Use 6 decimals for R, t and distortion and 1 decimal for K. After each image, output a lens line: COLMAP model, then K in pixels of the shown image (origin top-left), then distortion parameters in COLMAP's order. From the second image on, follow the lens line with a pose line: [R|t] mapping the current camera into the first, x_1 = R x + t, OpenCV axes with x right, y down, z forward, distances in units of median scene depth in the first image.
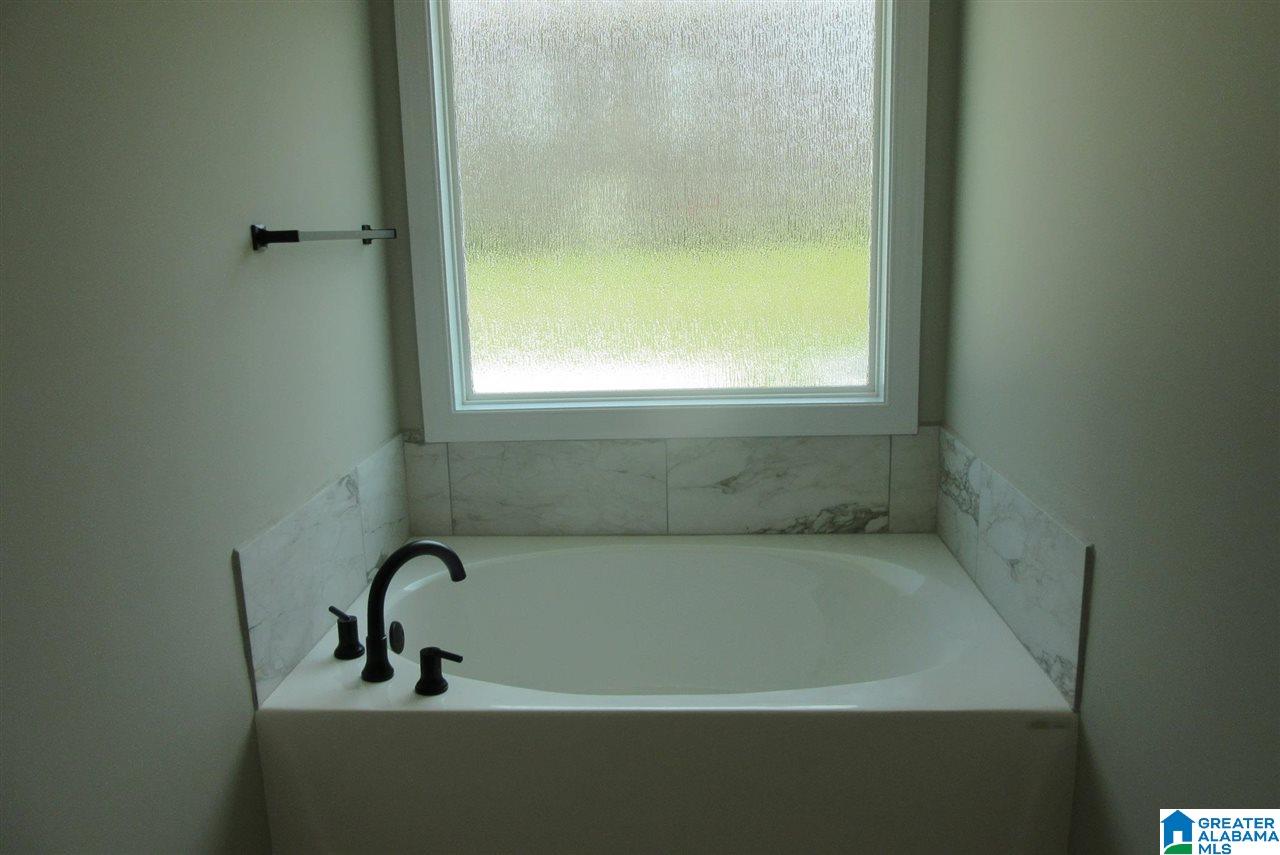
lens RADIAL K [[960.8, 0, 640.0], [0, 960.8, 427.5], [0, 0, 1]] dist [-0.043462, 0.033713]
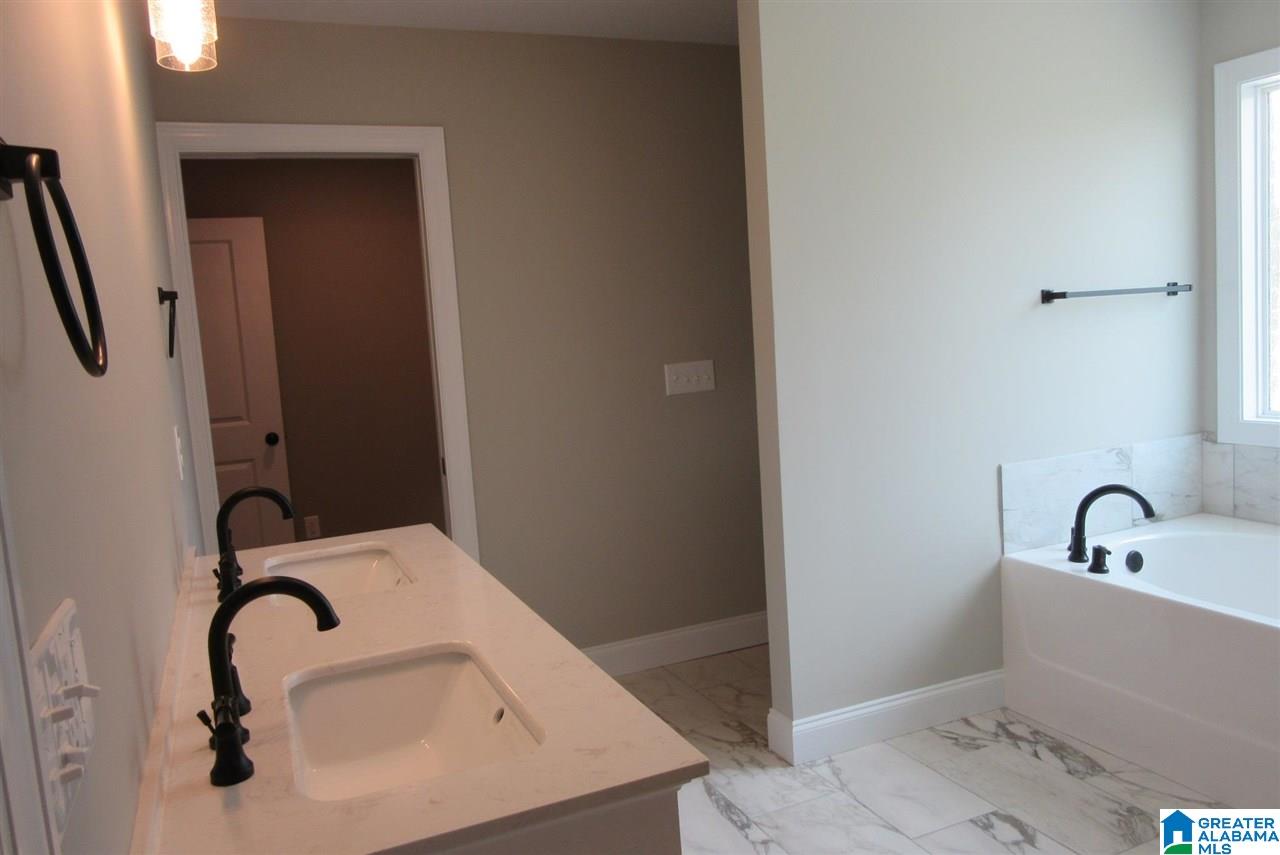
lens RADIAL K [[960.8, 0, 640.0], [0, 960.8, 427.5], [0, 0, 1]] dist [-0.043462, 0.033713]
pose [[0.454289, 0.089979, -0.886299, 0.635883], [-0.128124, 0.991142, 0.034950, 0.057481], [0.881593, 0.097679, 0.461793, -0.343941]]
